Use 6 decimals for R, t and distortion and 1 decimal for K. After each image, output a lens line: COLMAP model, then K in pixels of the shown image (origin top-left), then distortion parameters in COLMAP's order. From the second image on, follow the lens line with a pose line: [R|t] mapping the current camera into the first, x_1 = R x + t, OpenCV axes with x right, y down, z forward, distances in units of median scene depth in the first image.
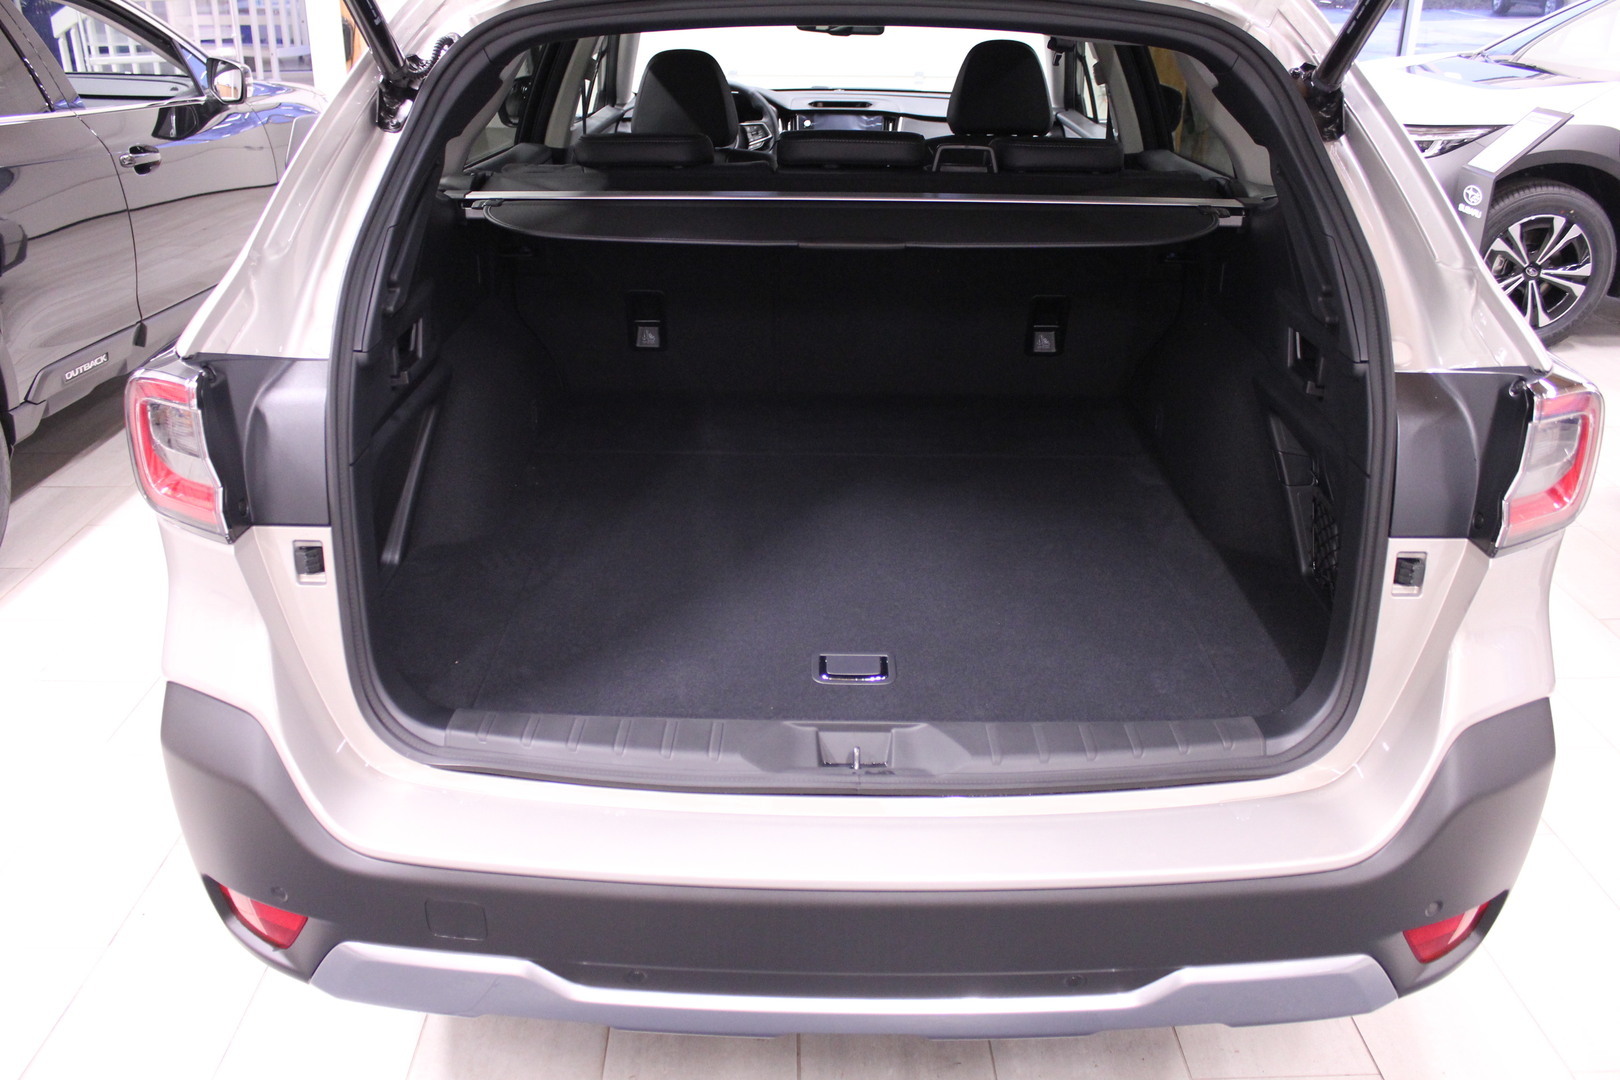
lens RADIAL K [[1346.5, 0, 805.6], [0, 1346.5, 535.1], [0, 0, 1]] dist [-0.159796, 0.116477]
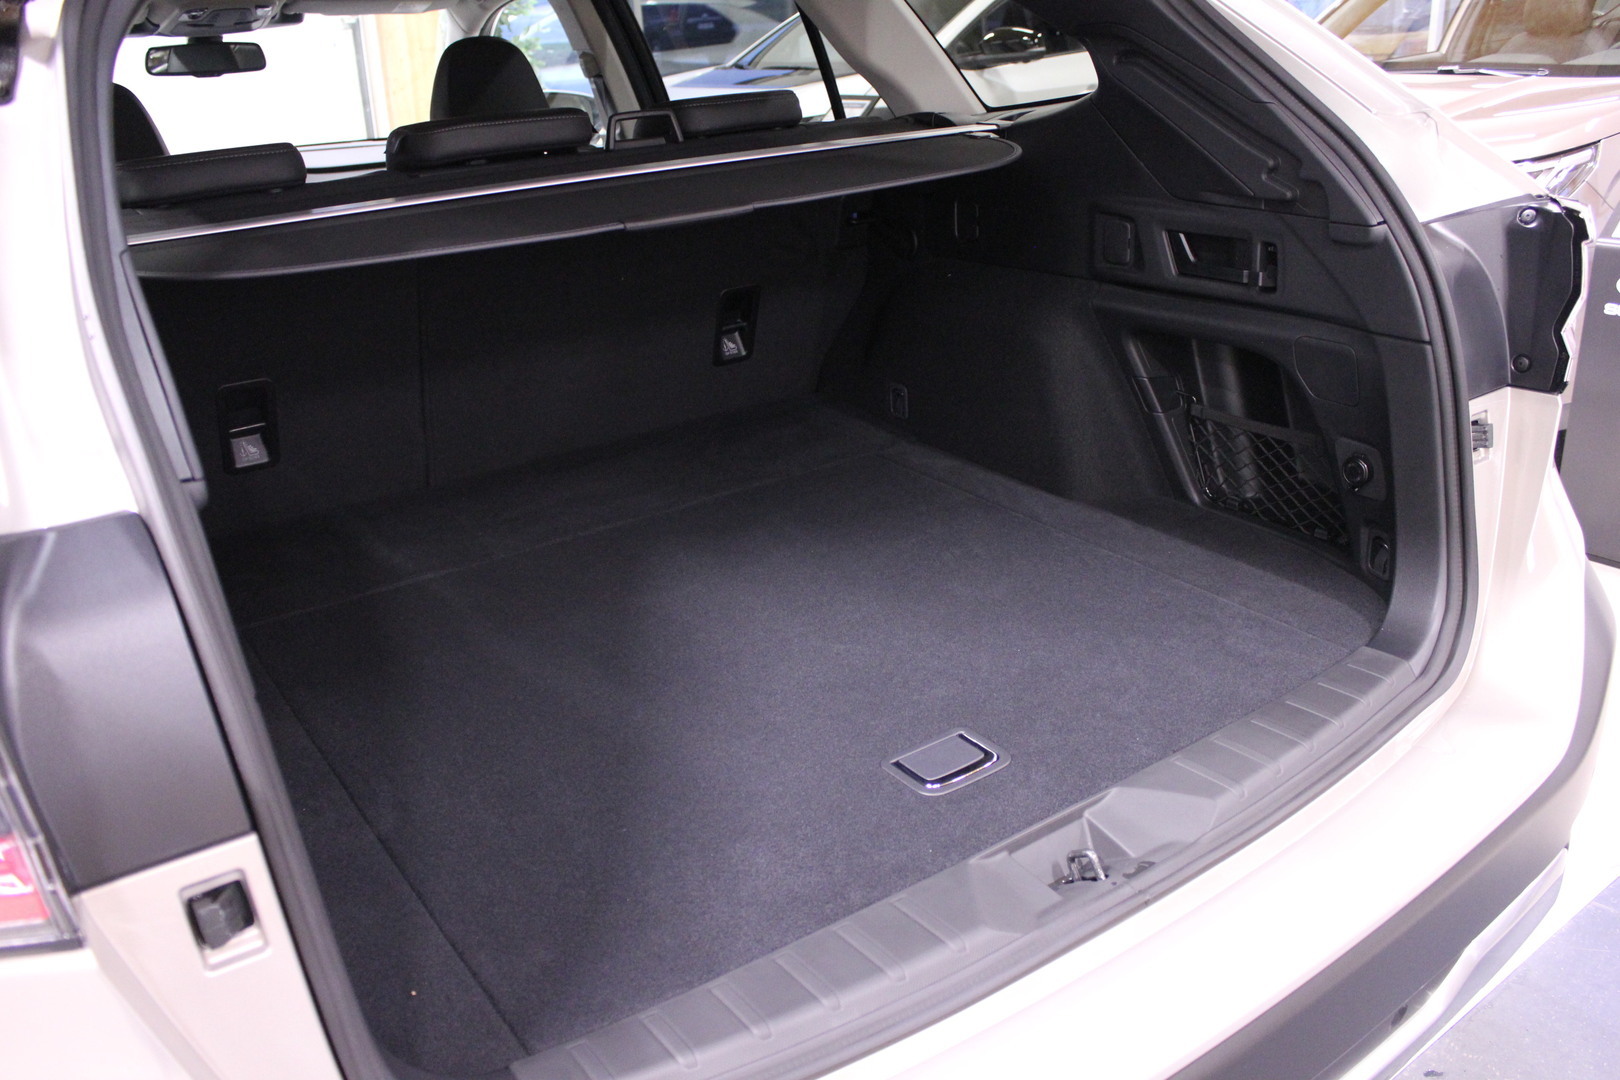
lens RADIAL K [[1346.5, 0, 808.1], [0, 1346.5, 536.9], [0, 0, 1]] dist [-0.159796, 0.116477]
pose [[0.807728, -0.260346, 0.528957, -0.399745], [0.291699, 0.956178, 0.025189, -0.060265], [-0.512335, 0.133950, 0.848275, 0.445112]]
